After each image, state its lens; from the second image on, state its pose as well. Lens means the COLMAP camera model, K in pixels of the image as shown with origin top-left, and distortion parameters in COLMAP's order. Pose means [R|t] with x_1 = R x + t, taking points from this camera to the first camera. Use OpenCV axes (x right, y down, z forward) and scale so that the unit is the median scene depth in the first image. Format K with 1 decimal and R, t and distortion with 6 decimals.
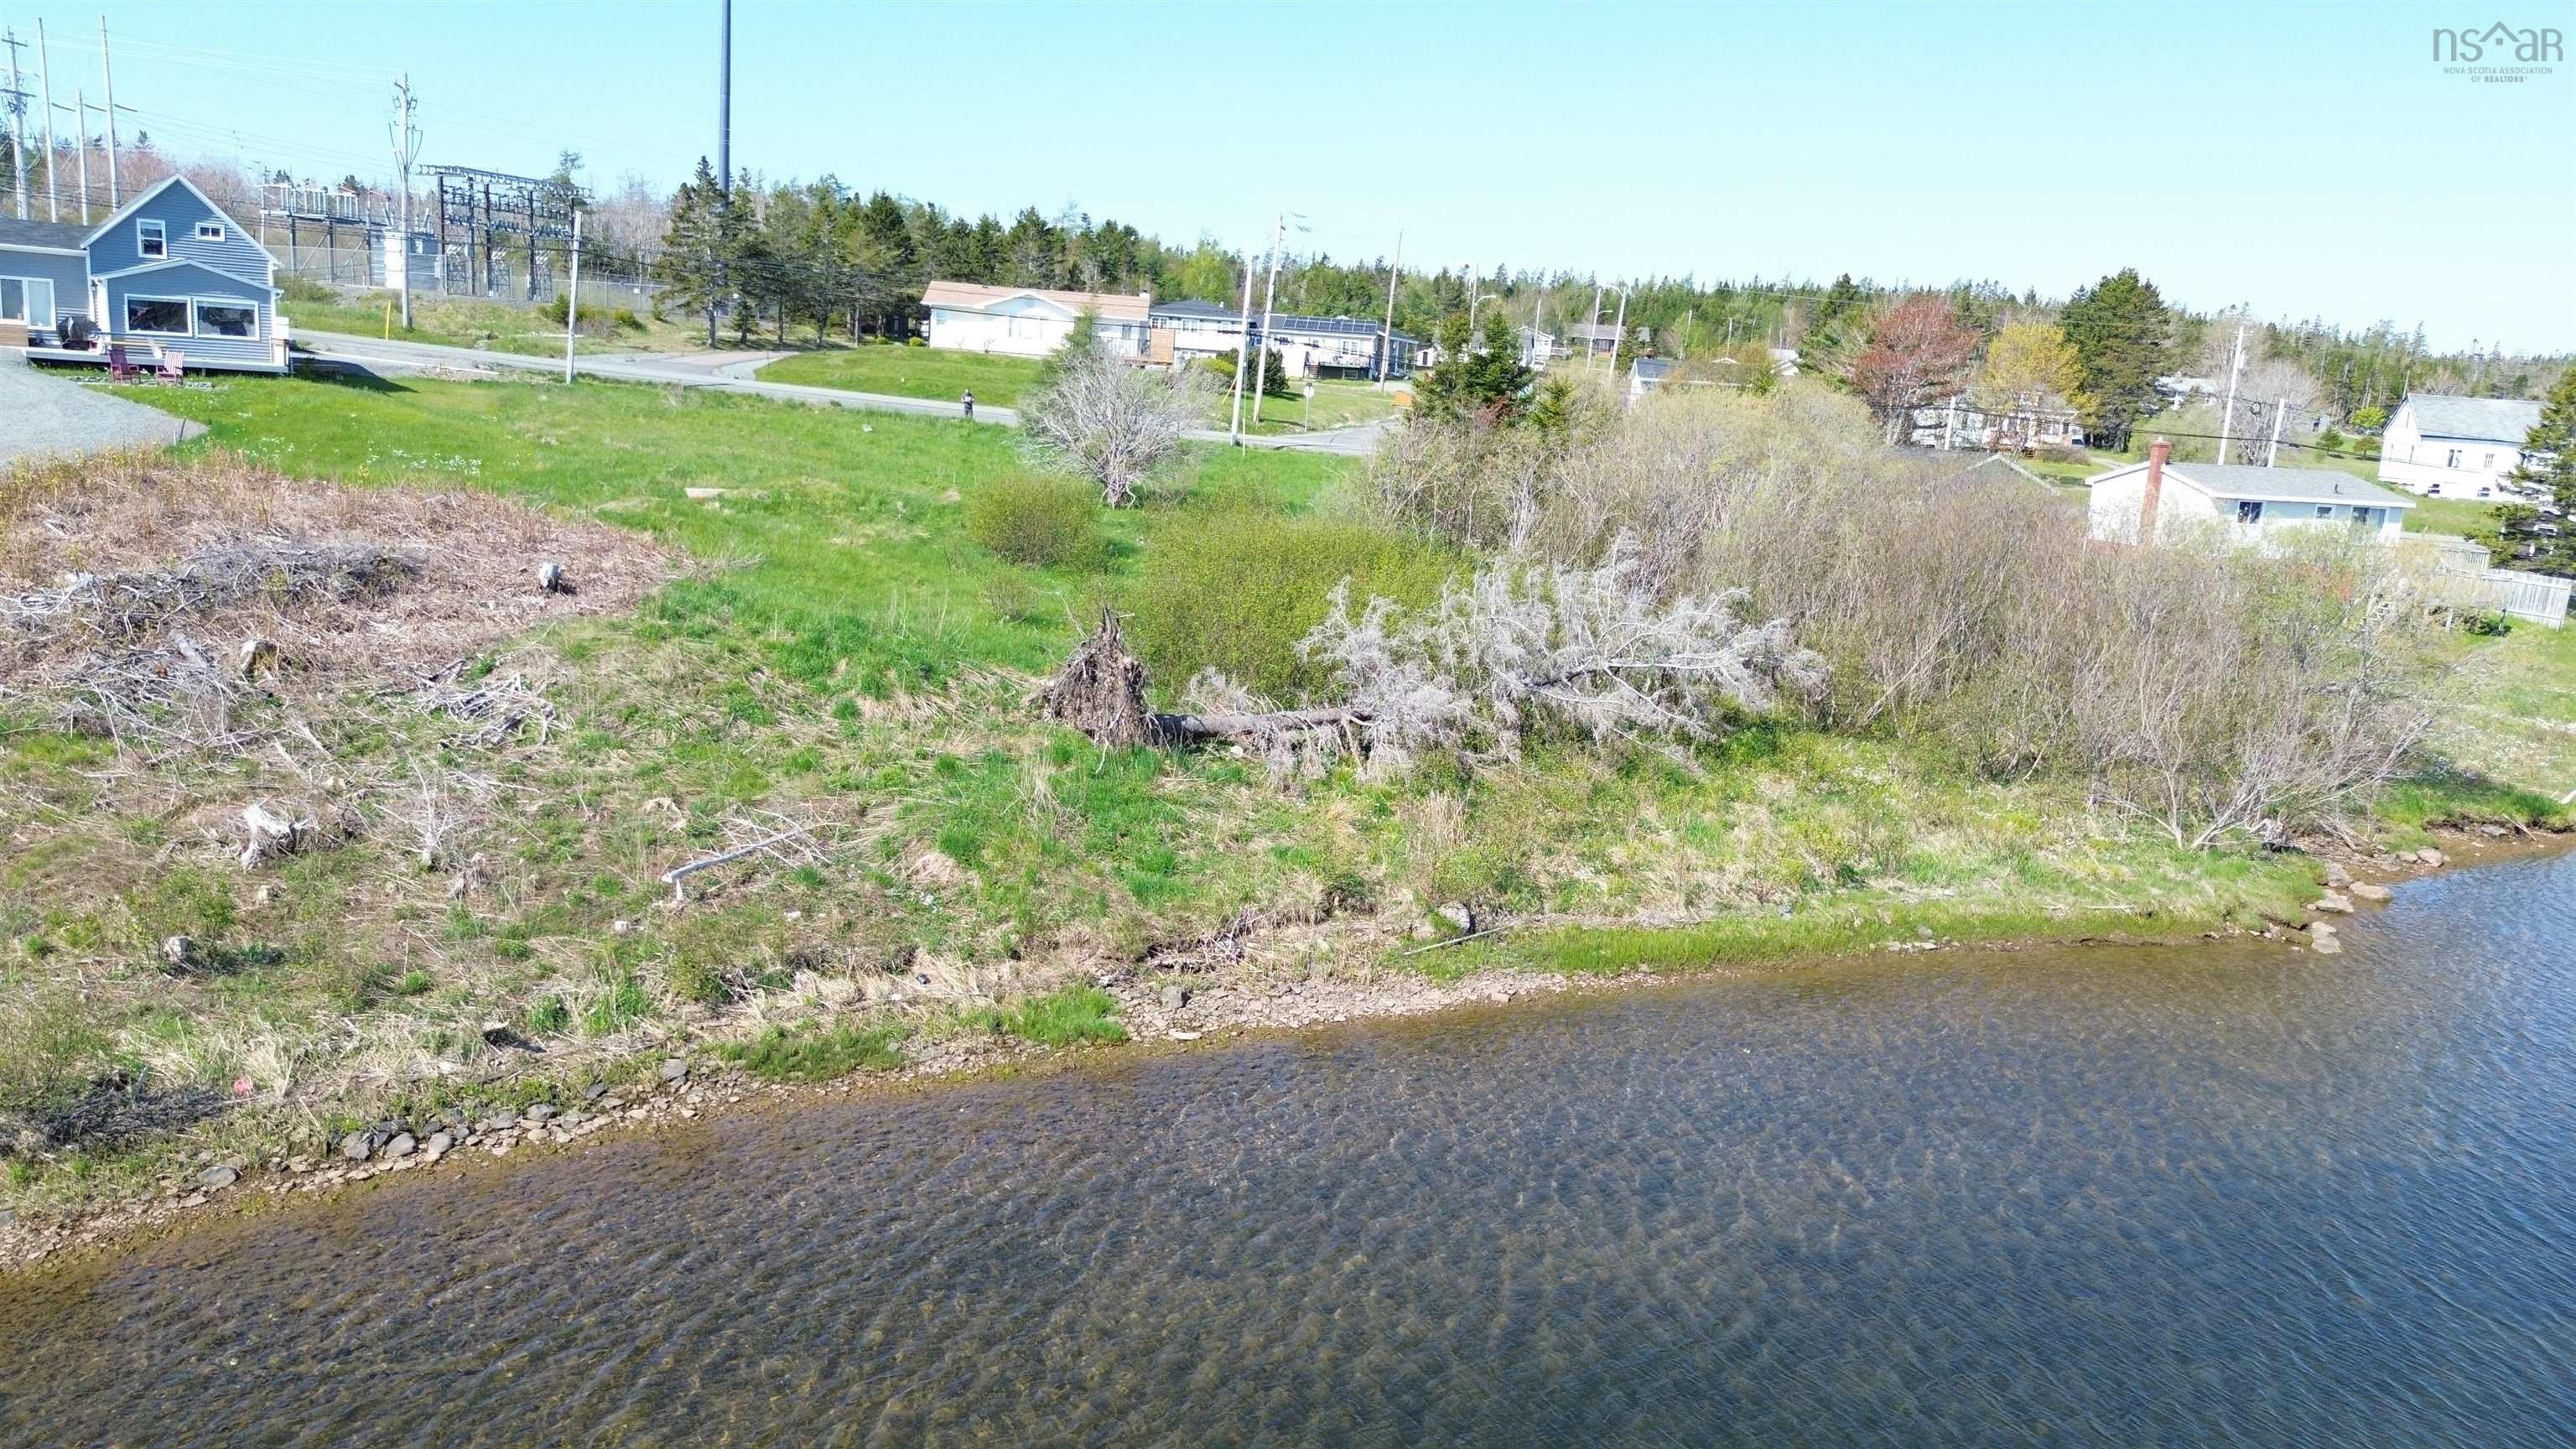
lens RADIAL K [[1817.8, 0, 1288.0], [0, 1817.8, 724.5], [0, 0, 1]] dist [0.085344, -0.087226]
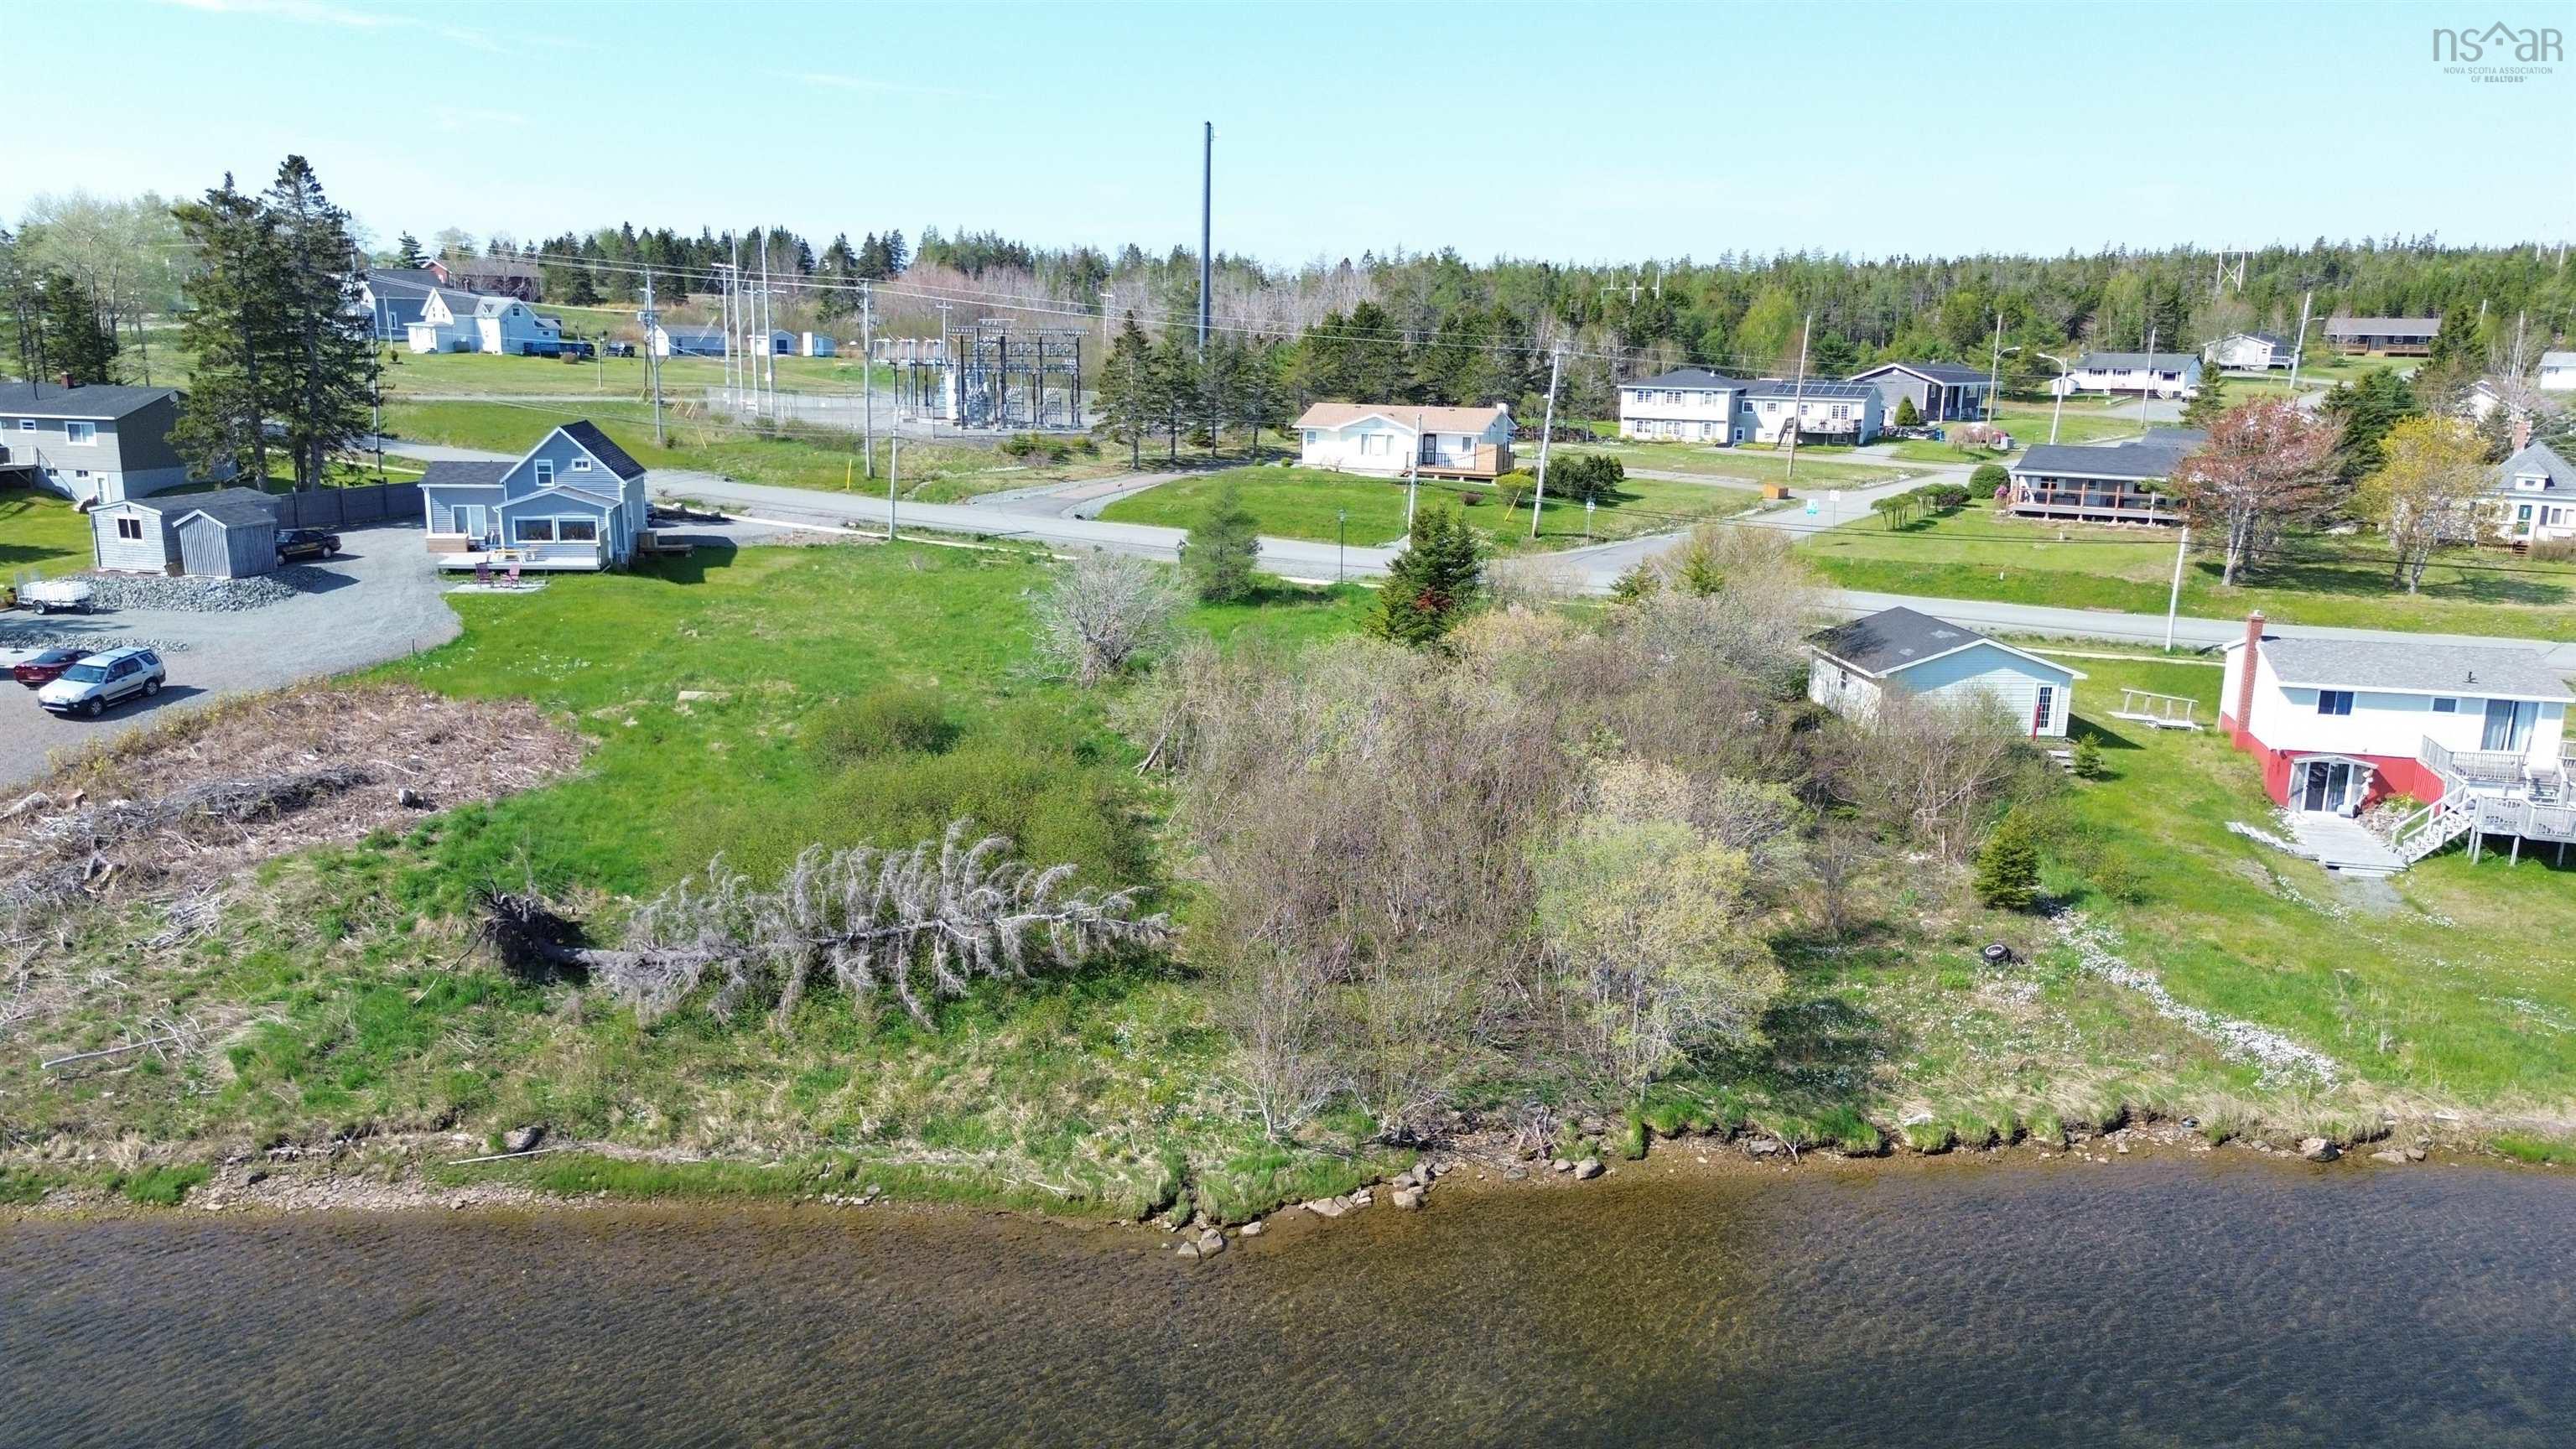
lens RADIAL K [[1817.8, 0, 1288.0], [0, 1817.8, 724.5], [0, 0, 1]] dist [0.085344, -0.087226]
pose [[0.896972, 0.043284, -0.439963, 0.452147], [-0.040362, 0.999057, 0.016000, -0.096909], [0.440241, 0.003406, 0.897873, -0.015766]]
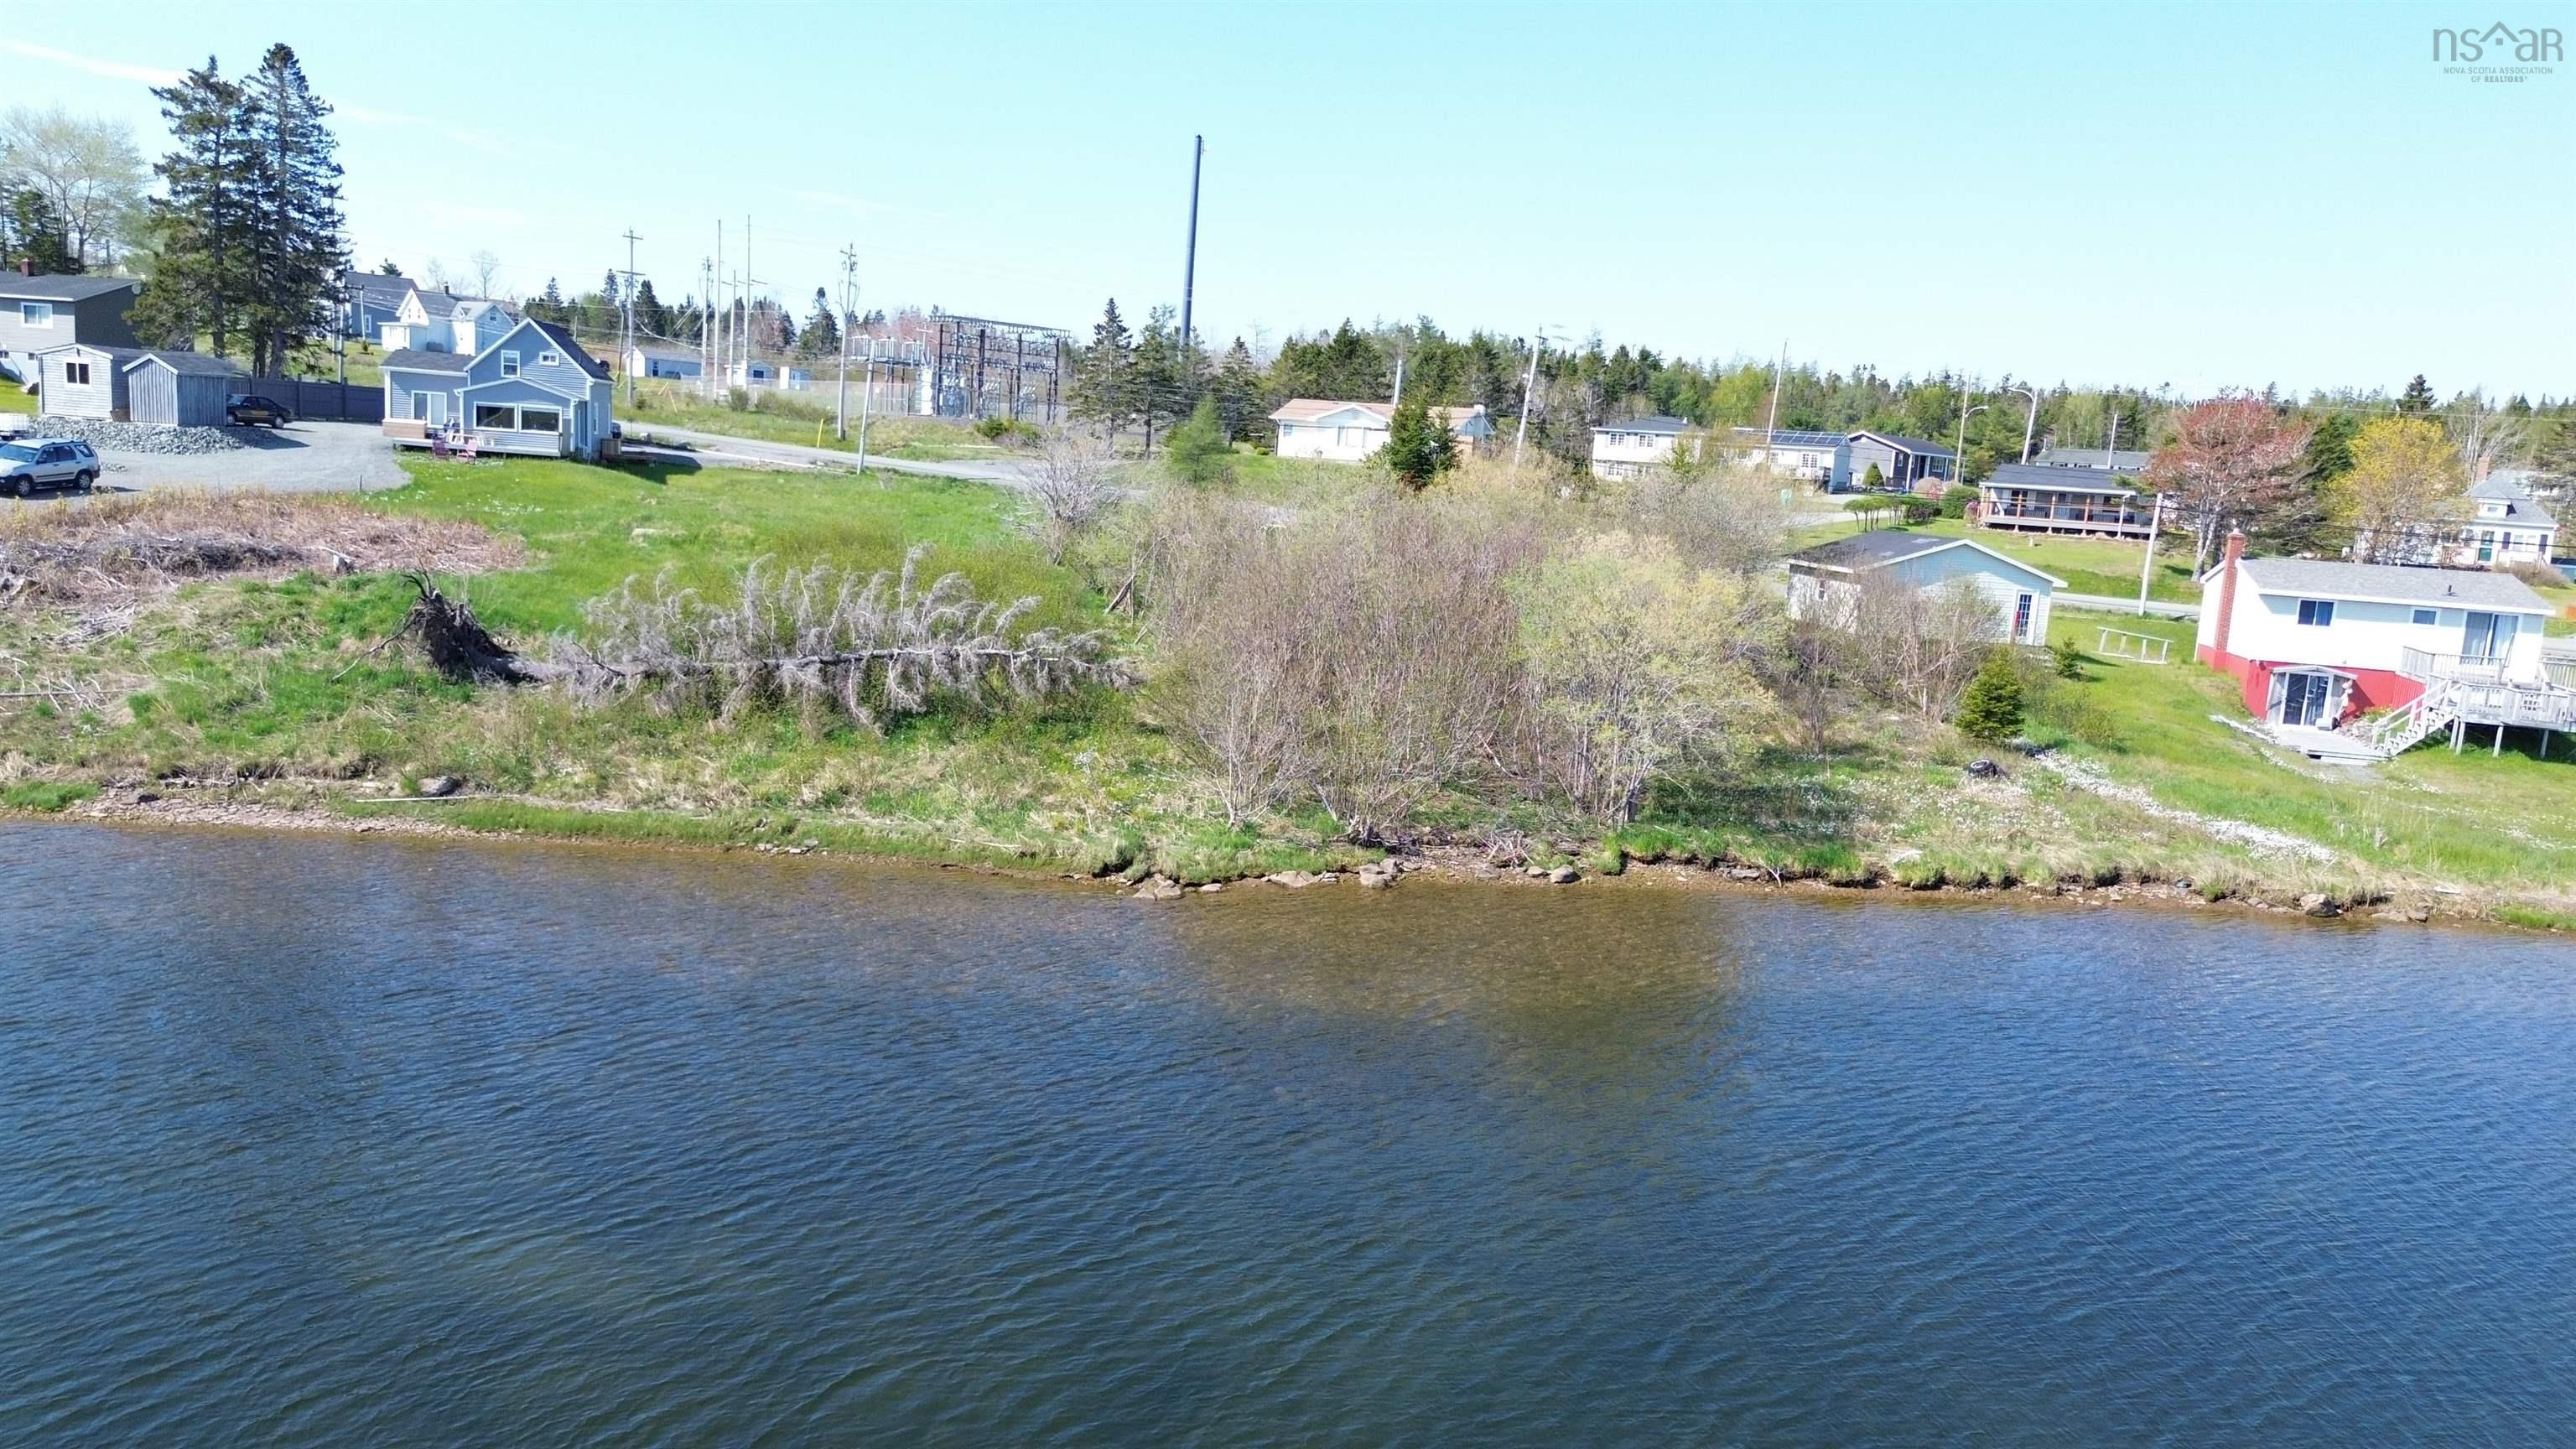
lens RADIAL K [[1817.8, 0, 1288.0], [0, 1817.8, 724.5], [0, 0, 1]] dist [0.085344, -0.087226]
pose [[0.904956, 0.057440, -0.421610, 0.443779], [-0.088486, 0.994589, -0.054427, 0.027912], [0.416202, 0.086560, 0.905142, 0.006685]]
